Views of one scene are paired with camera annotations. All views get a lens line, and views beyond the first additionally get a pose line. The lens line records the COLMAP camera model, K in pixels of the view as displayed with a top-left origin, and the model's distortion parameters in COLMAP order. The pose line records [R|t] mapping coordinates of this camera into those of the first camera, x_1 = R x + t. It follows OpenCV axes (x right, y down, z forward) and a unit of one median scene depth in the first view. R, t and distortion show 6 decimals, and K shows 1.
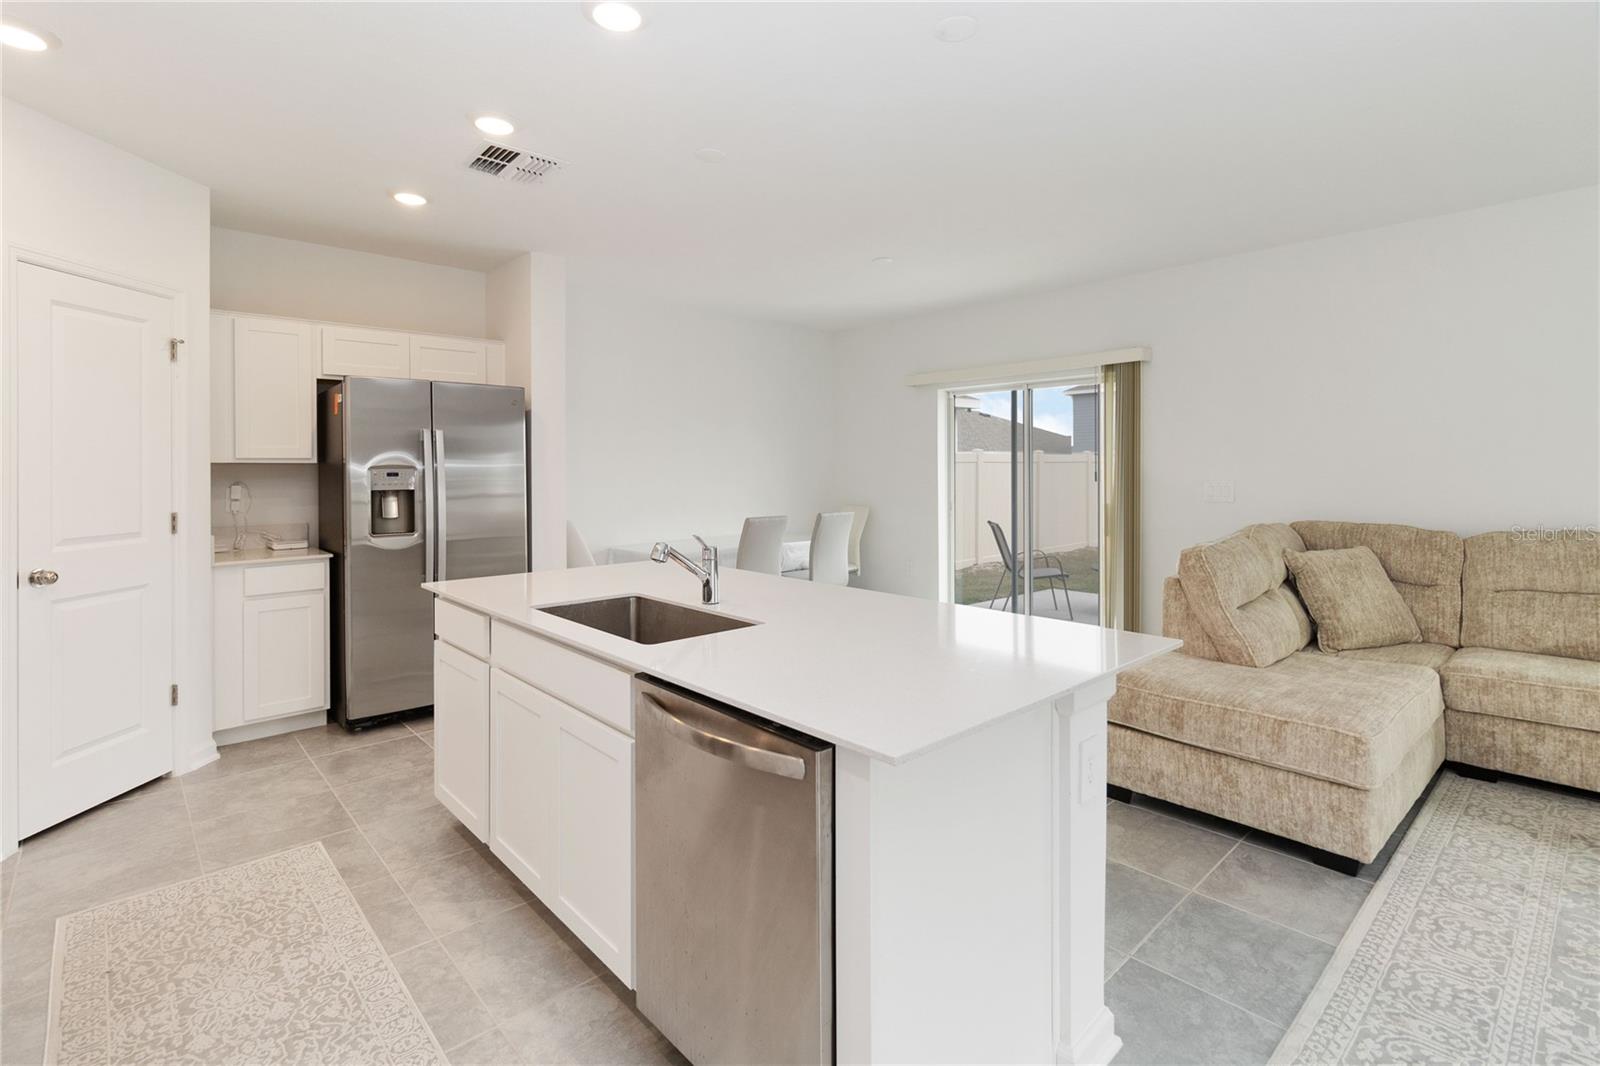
lens RADIAL K [[751.5, 0, 795.7], [0, 751.5, 488.8], [0, 0, 1]] dist [-0.001811, -0.000031]
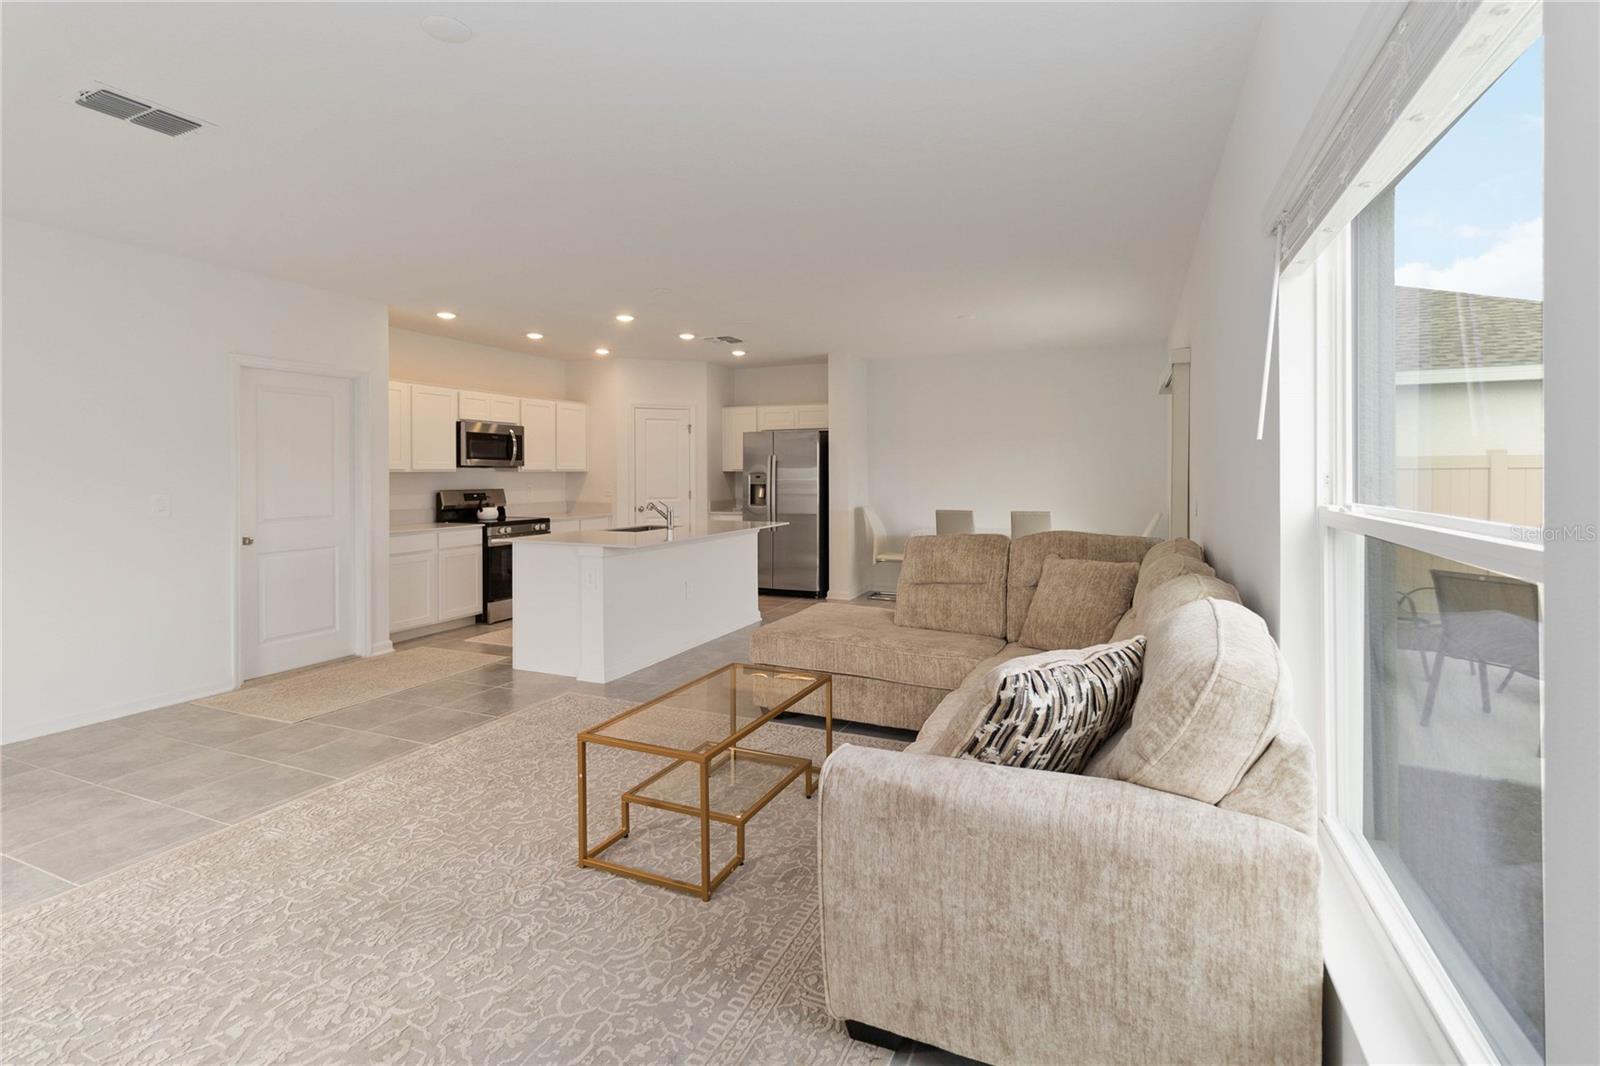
lens RADIAL K [[752.1, 0, 793.7], [0, 752.1, 477.3], [0, 0, 1]] dist [-0.001046, -0.000215]
pose [[0.398979, 0.005982, -0.916941, 1.434528], [-0.025634, 0.999661, -0.004632, -0.010035], [0.916602, 0.025353, 0.398997, 0.234433]]
